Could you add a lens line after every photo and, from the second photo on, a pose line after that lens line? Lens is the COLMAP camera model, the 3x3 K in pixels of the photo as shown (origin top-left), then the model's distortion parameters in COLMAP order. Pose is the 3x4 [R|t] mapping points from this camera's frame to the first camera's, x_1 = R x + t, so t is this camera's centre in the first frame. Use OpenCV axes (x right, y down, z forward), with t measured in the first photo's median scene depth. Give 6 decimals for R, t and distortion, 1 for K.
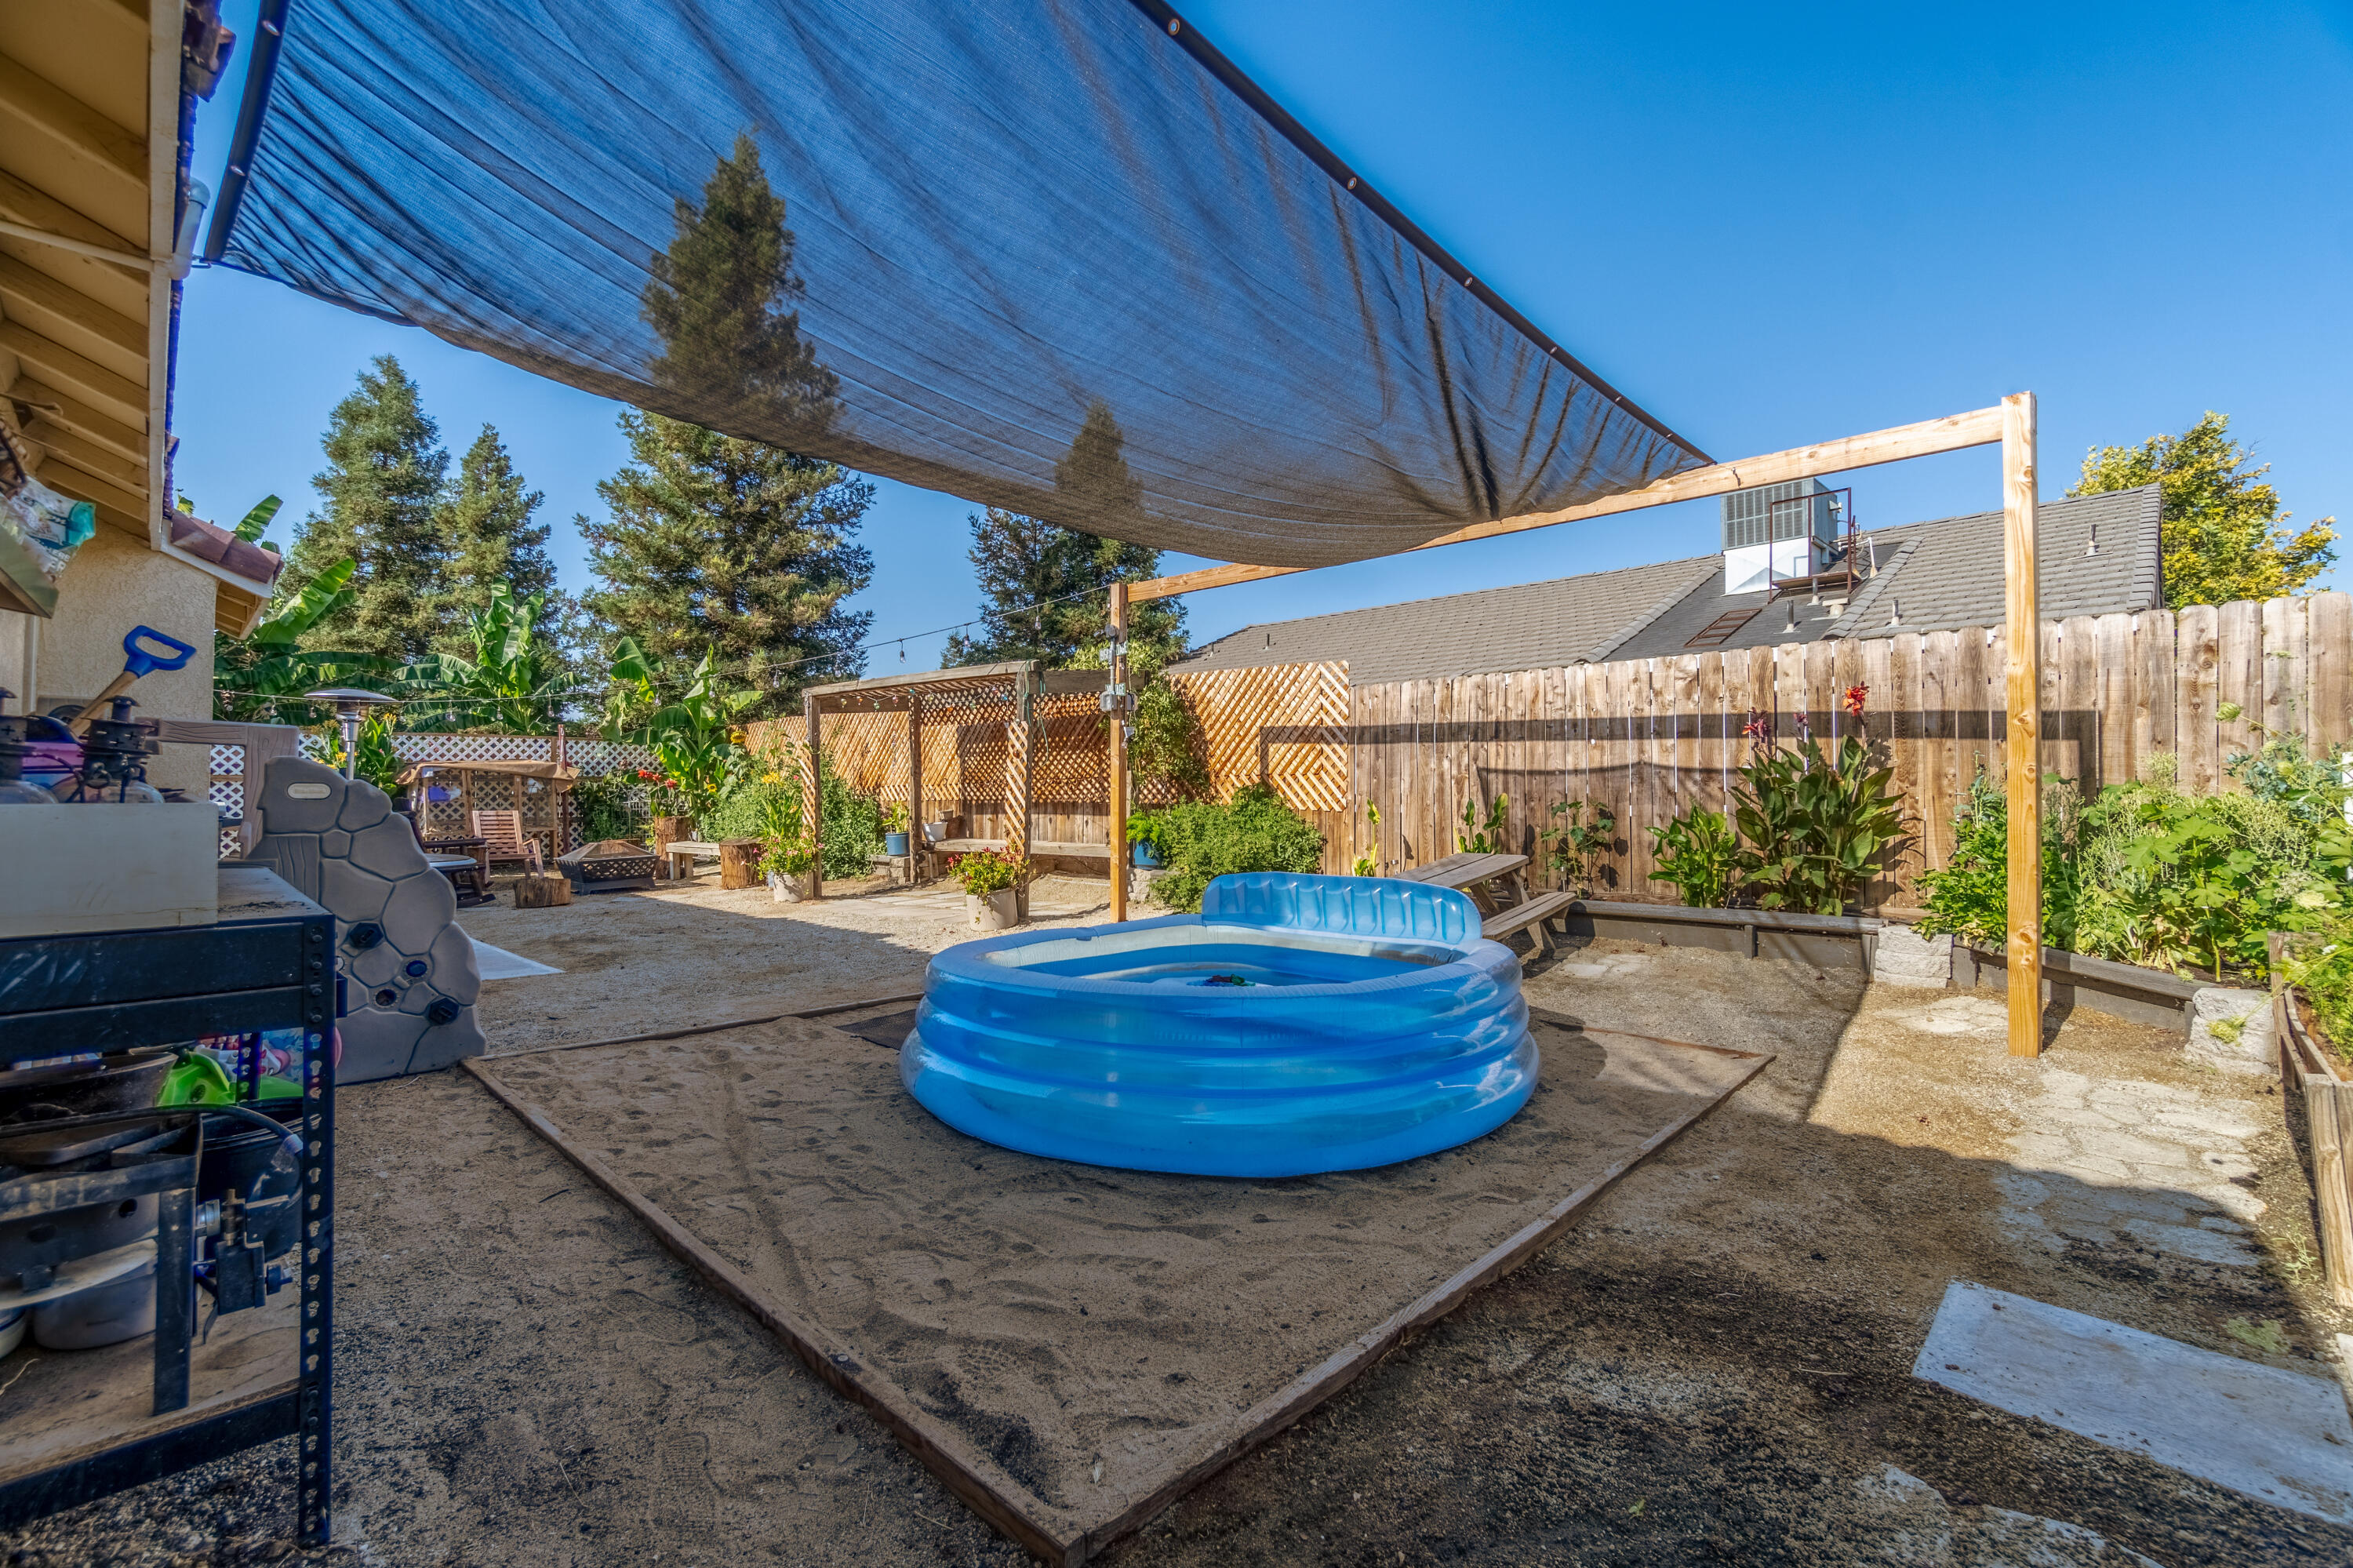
lens RADIAL K [[1012.7, 0, 1174.4], [0, 1012.7, 787.4], [0, 0, 1]] dist [-0.005376, 0.001712]
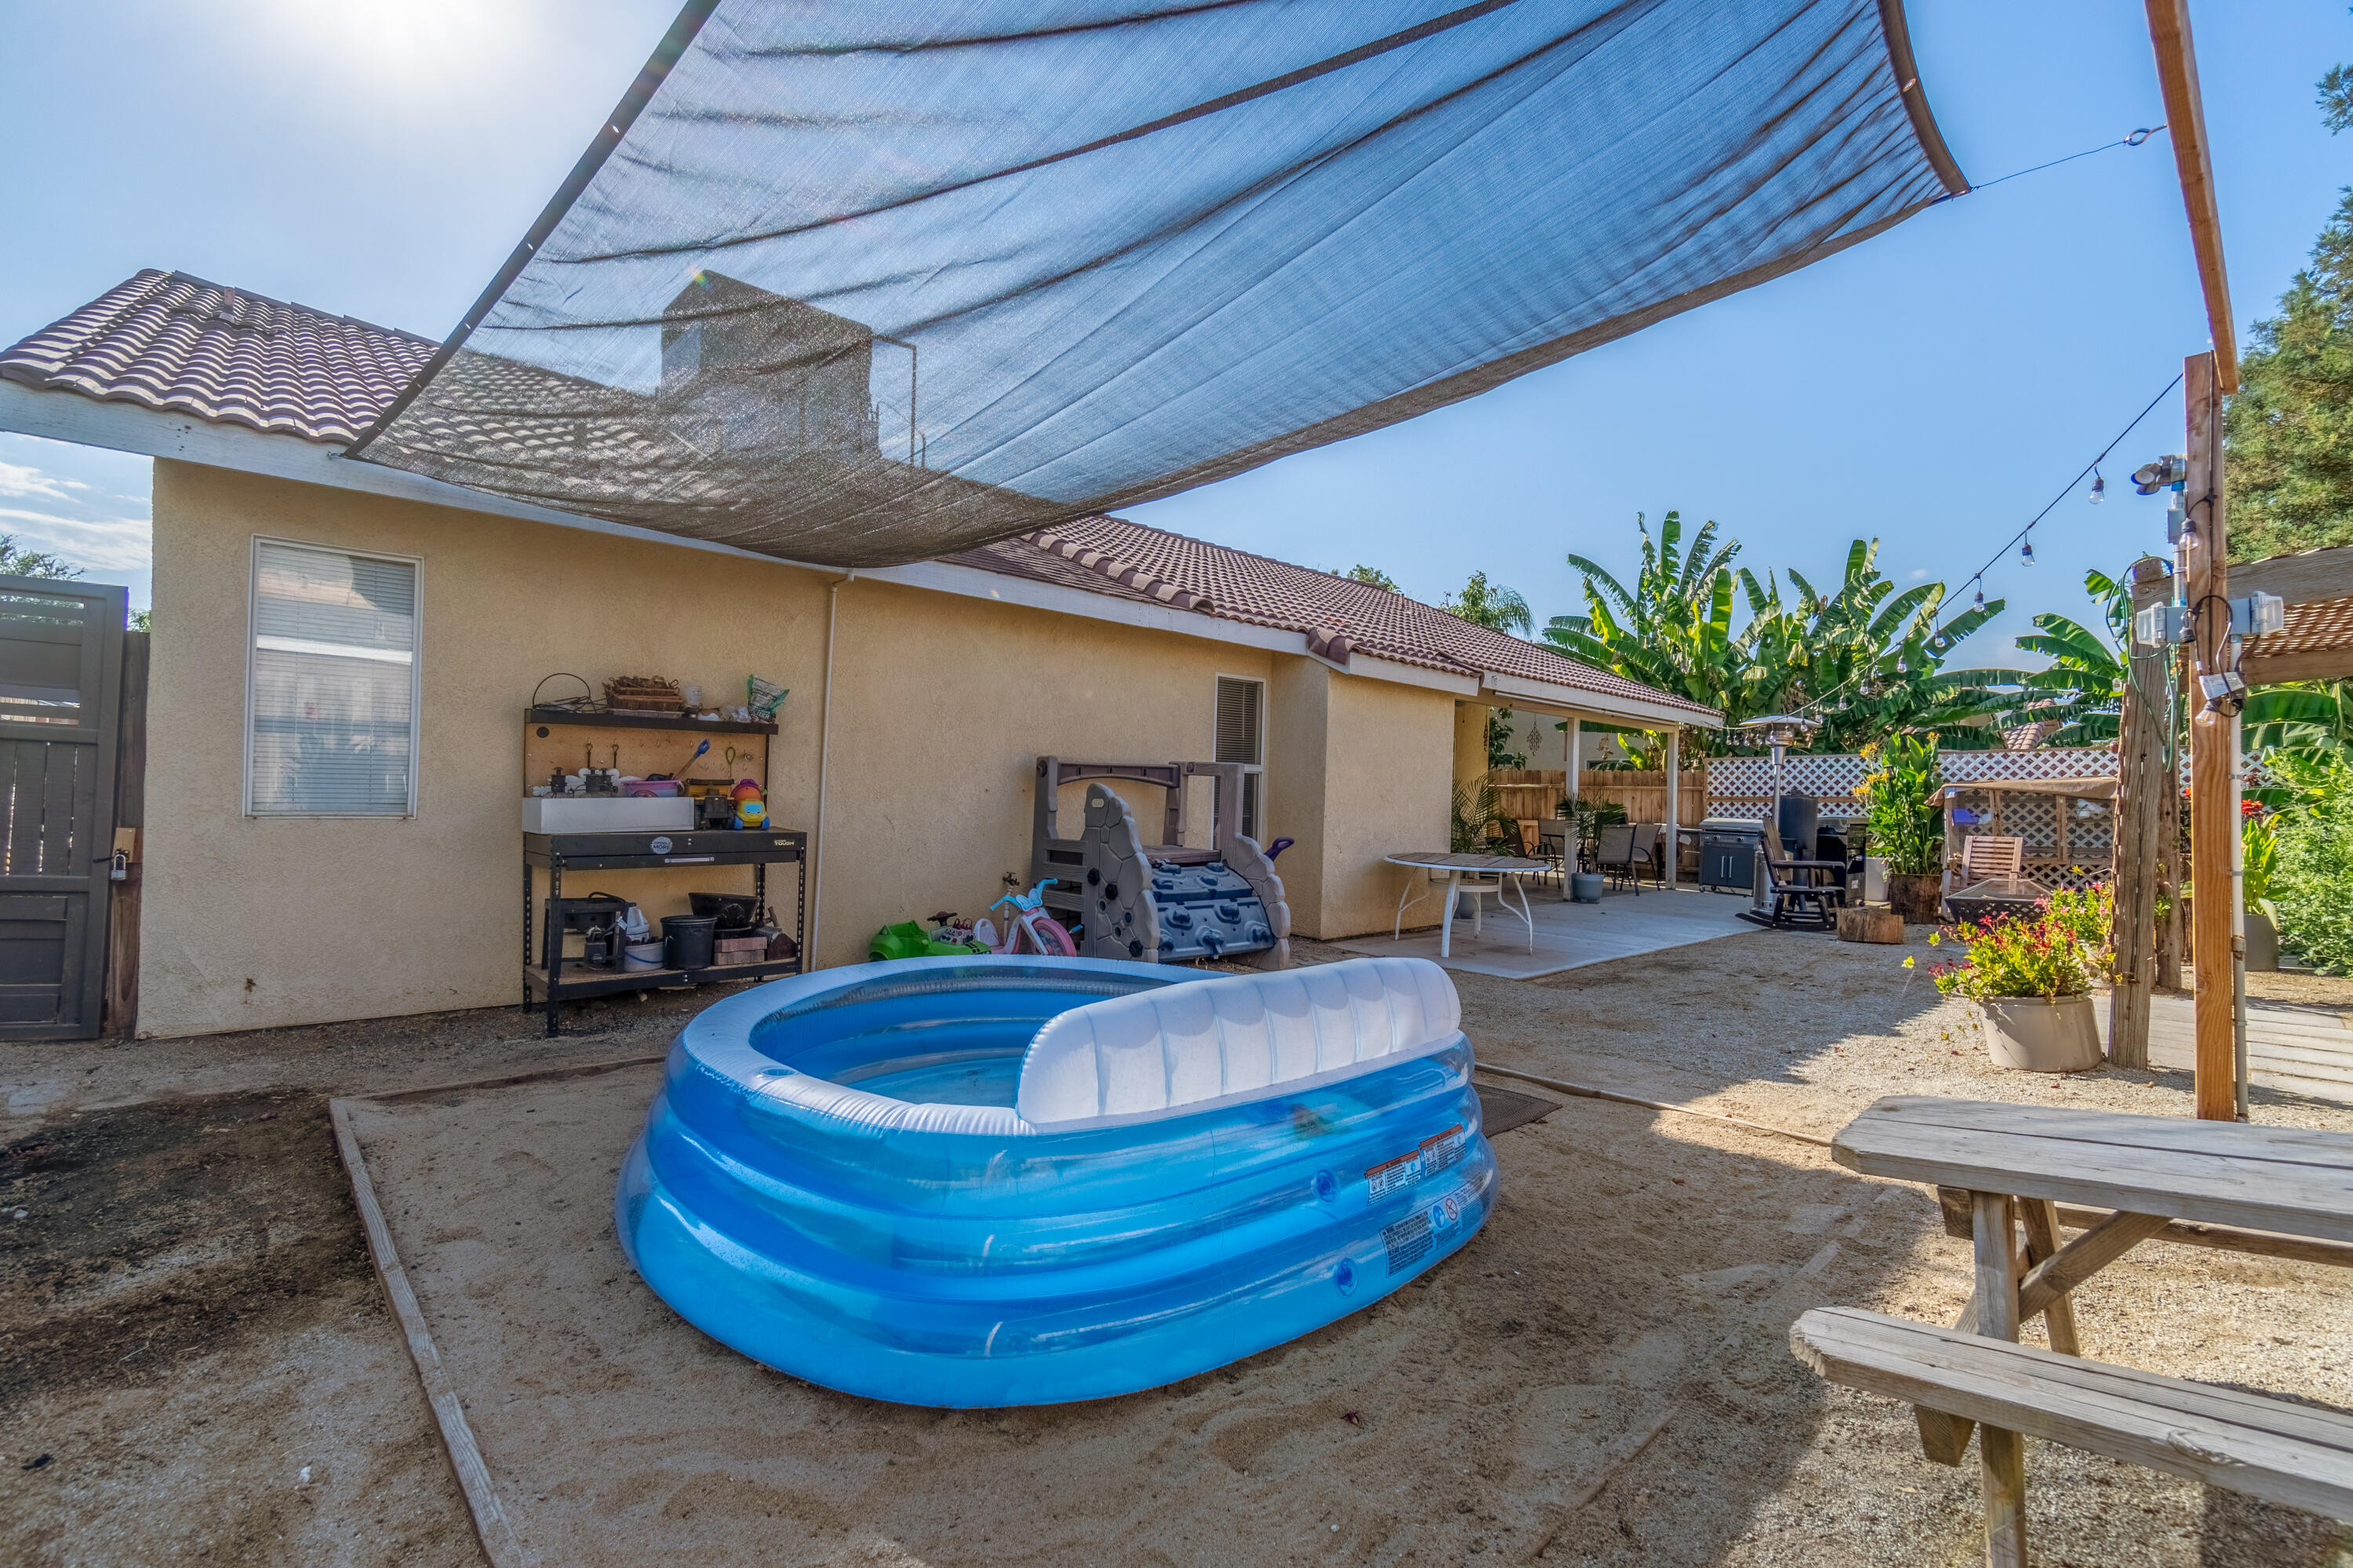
lens RADIAL K [[1012.7, 0, 1168.0], [0, 1012.7, 776.5], [0, 0, 1]] dist [-0.005376, 0.001712]
pose [[-0.049557, -0.020598, -0.998559, 0.232612], [-0.012604, 0.999721, -0.019996, -0.002366], [0.998692, 0.011595, -0.049803, 0.321968]]
